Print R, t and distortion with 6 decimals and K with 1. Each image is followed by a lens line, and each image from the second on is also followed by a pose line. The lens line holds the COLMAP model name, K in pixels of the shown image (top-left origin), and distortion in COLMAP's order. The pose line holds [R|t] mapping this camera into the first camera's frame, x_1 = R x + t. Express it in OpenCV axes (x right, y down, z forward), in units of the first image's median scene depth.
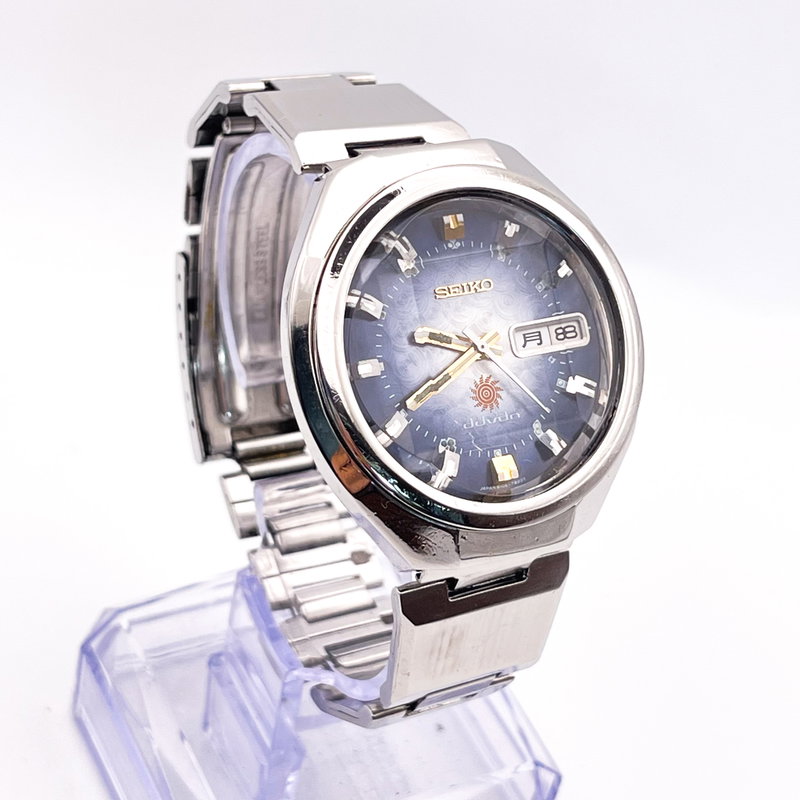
lens RADIAL K [[1998.1, 0, 400.0], [0, 1998.1, 400.0], [0, 0, 1]] dist [0.466089, -0.168322]
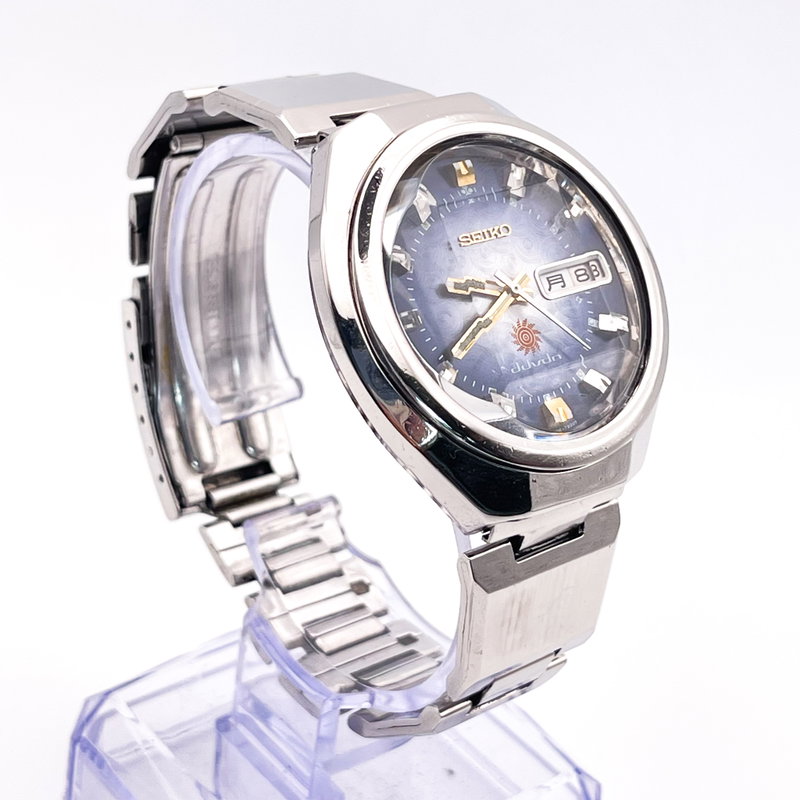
lens RADIAL K [[1998.1, 0, 400.0], [0, 1998.1, 400.0], [0, 0, 1]] dist [0.466089, -0.168322]
pose [[0.979586, -0.143360, 0.140921, -0.146494], [0.158268, 0.982222, -0.100948, 0.107035], [-0.123944, 0.121190, 0.984861, 0.057011]]
